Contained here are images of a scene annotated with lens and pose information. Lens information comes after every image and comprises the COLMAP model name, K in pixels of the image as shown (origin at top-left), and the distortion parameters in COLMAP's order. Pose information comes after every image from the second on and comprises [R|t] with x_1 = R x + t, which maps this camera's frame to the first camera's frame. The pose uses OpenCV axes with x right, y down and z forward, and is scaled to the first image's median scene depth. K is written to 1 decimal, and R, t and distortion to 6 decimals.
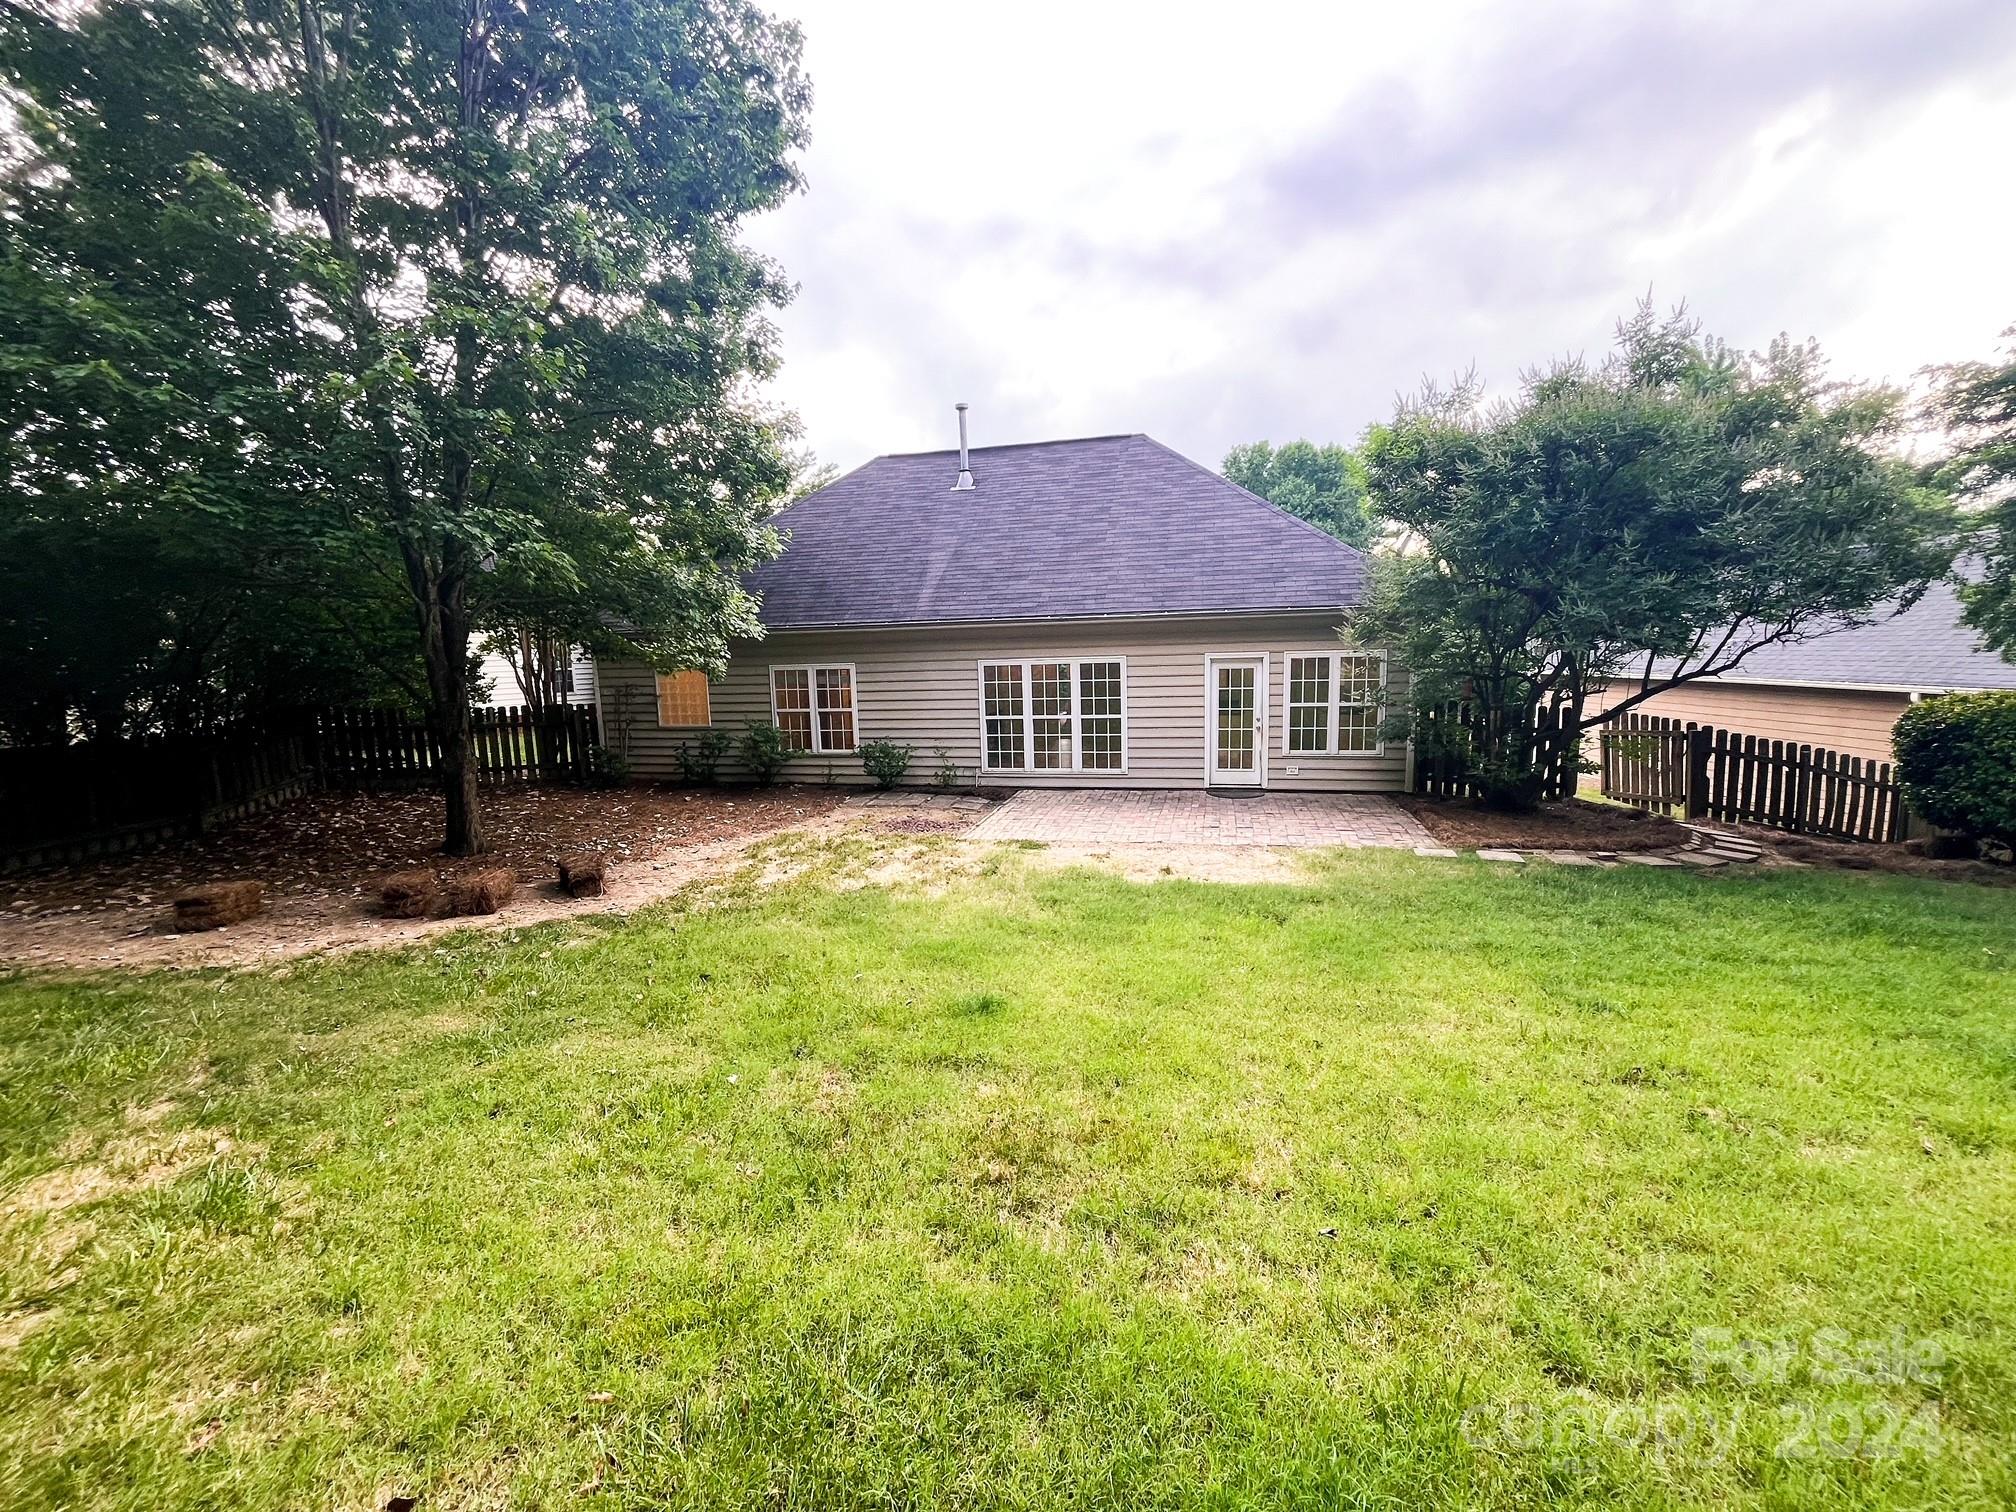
lens RADIAL K [[798.1, 0, 1008.0], [0, 798.1, 756.0], [0, 0, 1]] dist [-0.012231, -0.000075]
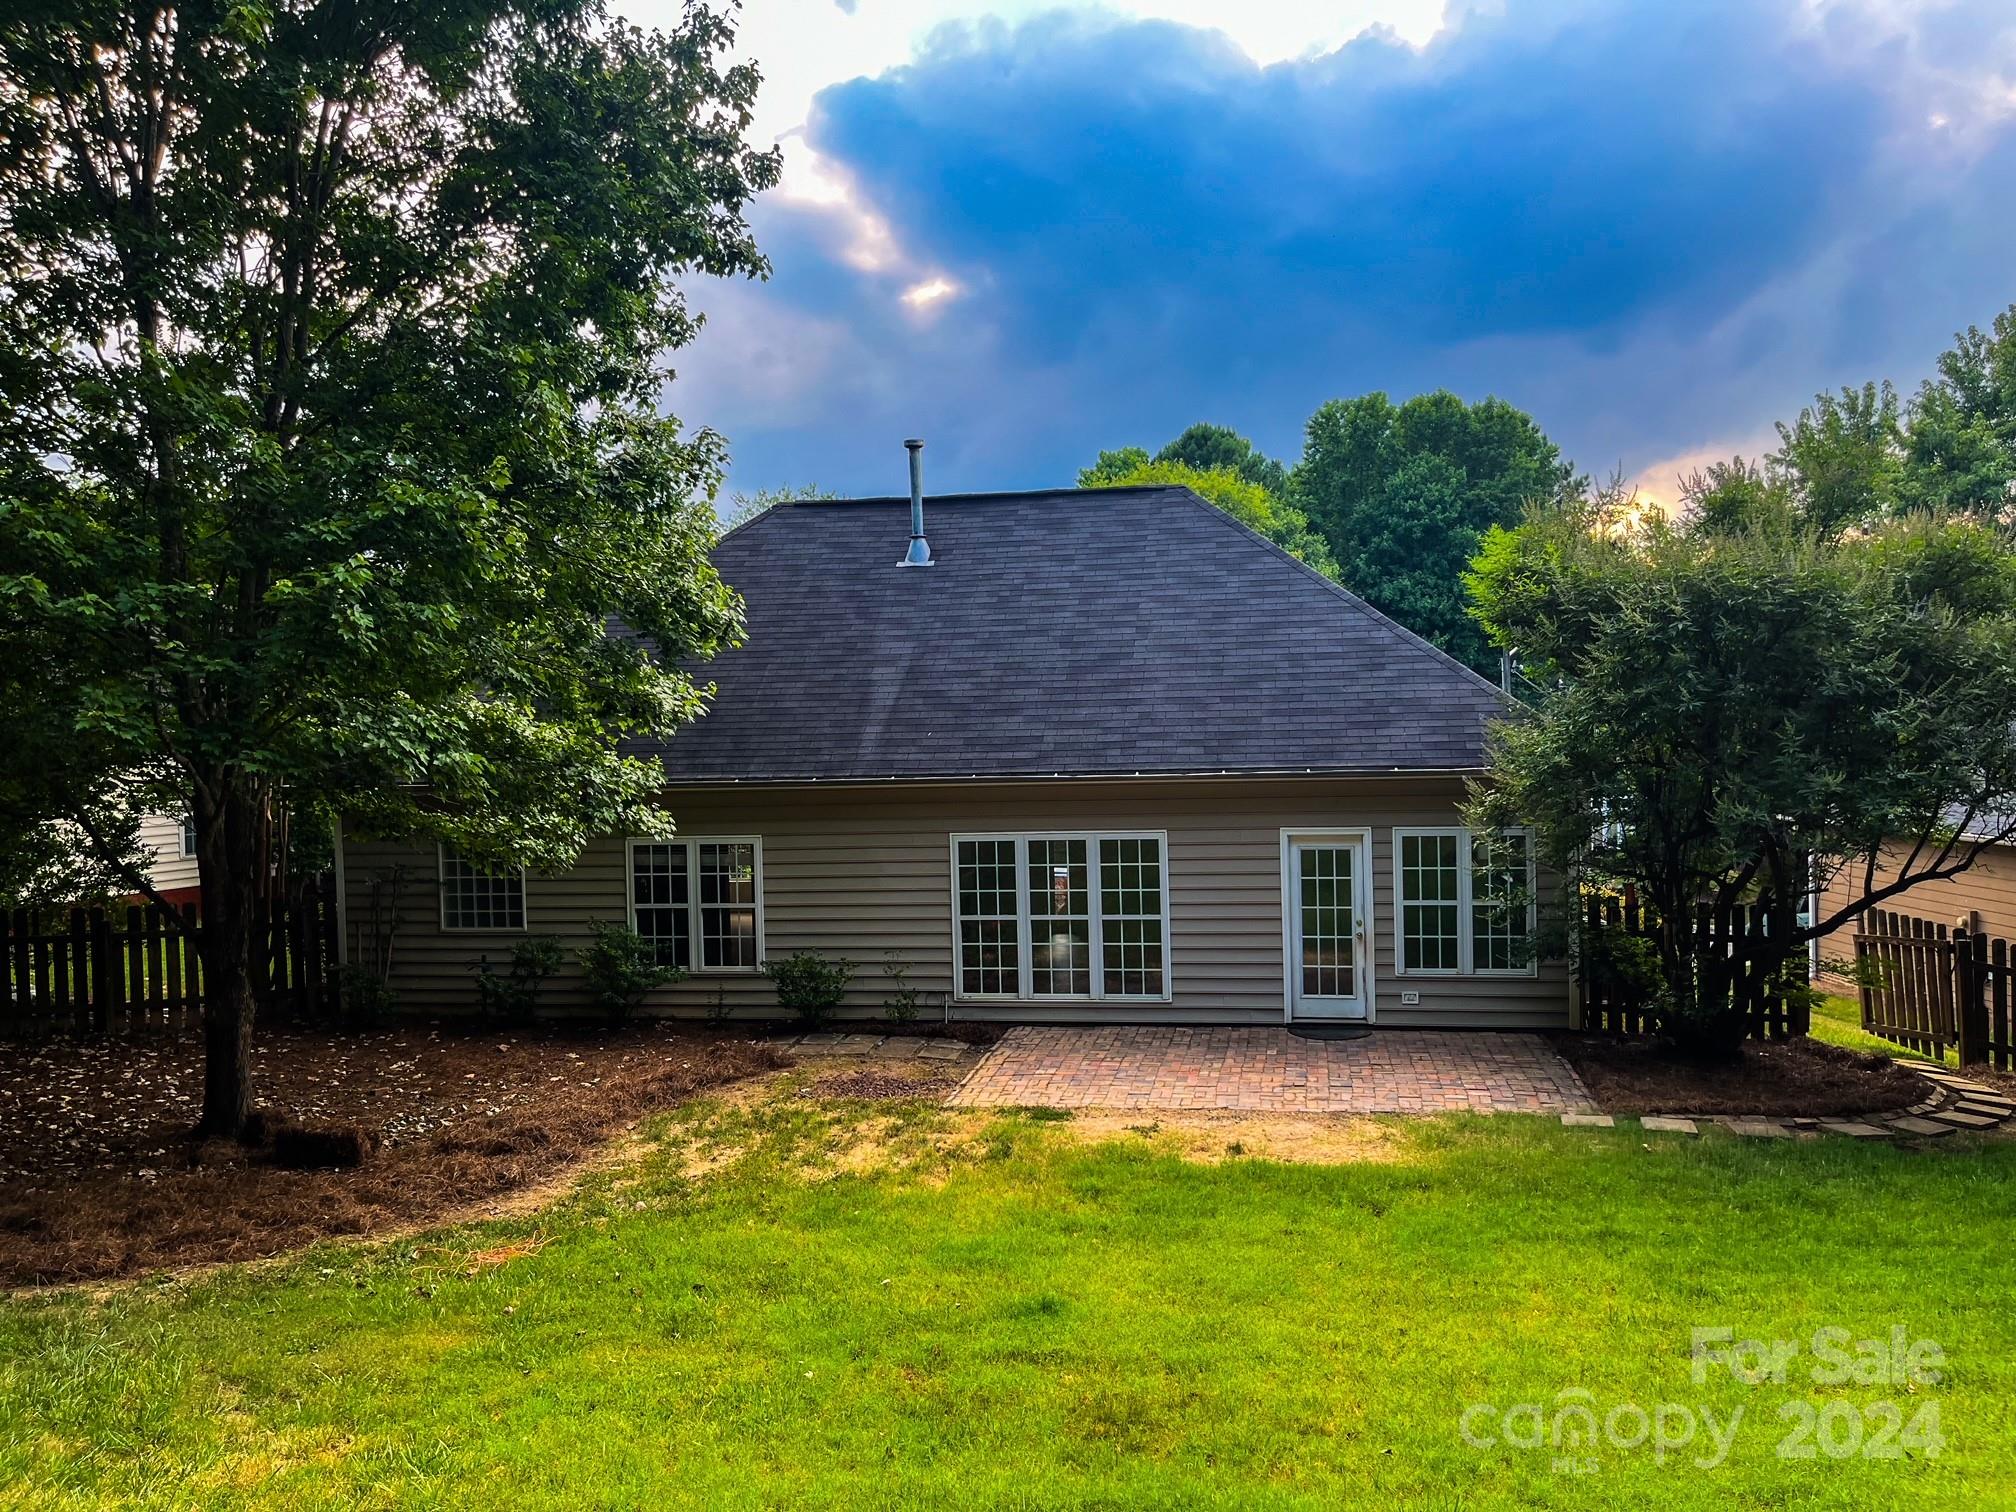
lens RADIAL K [[1532.3, 0, 1008.0], [0, 1532.3, 756.0], [0, 0, 1]] dist [0.059295, -0.095931]
pose [[0.998130, 0.000405, 0.061132, -0.095160], [0.006220, 0.994115, -0.108147, -0.062483], [-0.060816, 0.108325, 0.992254, -0.424290]]
